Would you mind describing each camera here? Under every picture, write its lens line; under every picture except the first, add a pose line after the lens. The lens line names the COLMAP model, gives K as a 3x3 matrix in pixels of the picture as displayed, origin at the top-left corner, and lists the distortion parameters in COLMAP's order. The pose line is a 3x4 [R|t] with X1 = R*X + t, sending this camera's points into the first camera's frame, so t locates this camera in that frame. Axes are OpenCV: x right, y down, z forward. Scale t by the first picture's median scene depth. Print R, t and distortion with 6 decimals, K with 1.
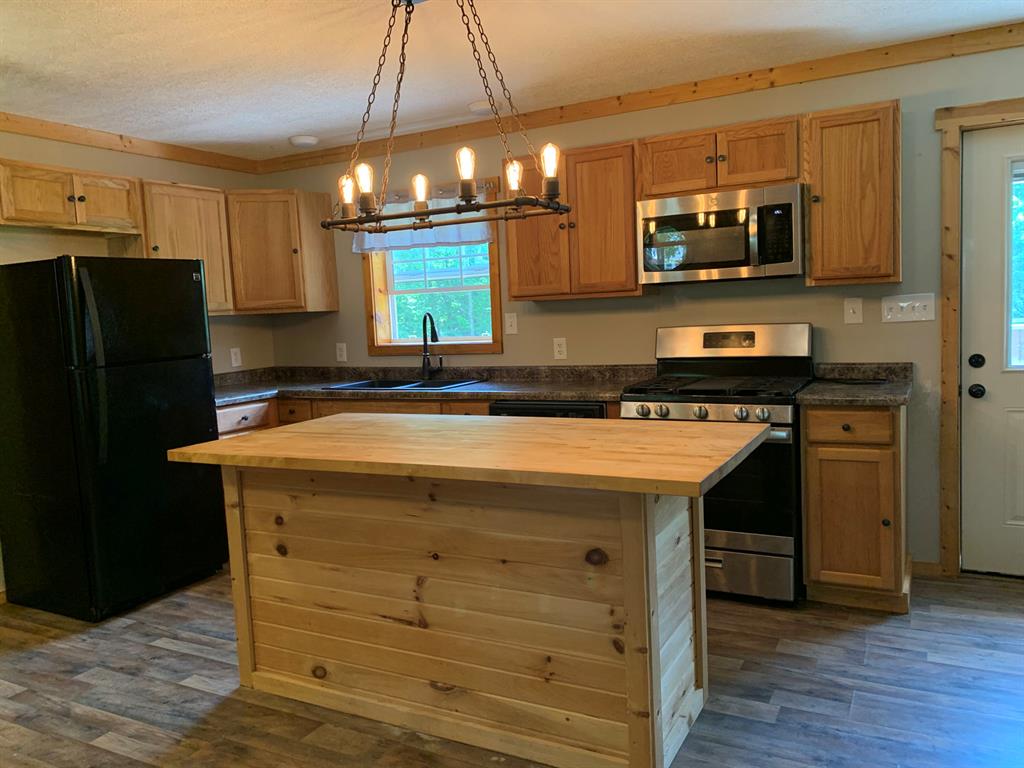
lens RADIAL K [[799.7, 0, 503.1], [0, 799.7, 389.5], [0, 0, 1]] dist [0.015582, 0.001269]
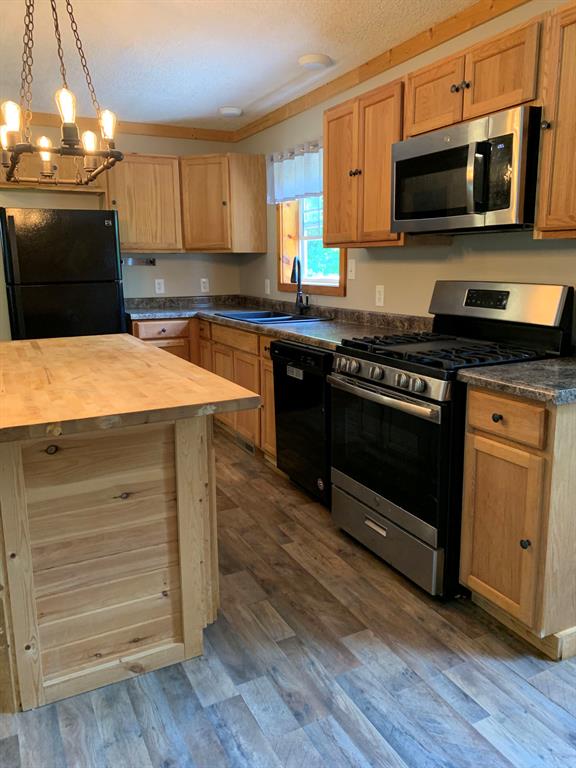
lens RADIAL K [[599.8, 0, 286.6], [0, 599.8, 379.2], [0, 0, 1]] dist [0.015582, 0.001269]
pose [[0.820984, 0.149808, -0.550948, 0.454918], [-0.088506, 0.986691, 0.136406, -0.043062], [0.564050, -0.063225, 0.823316, 0.299862]]
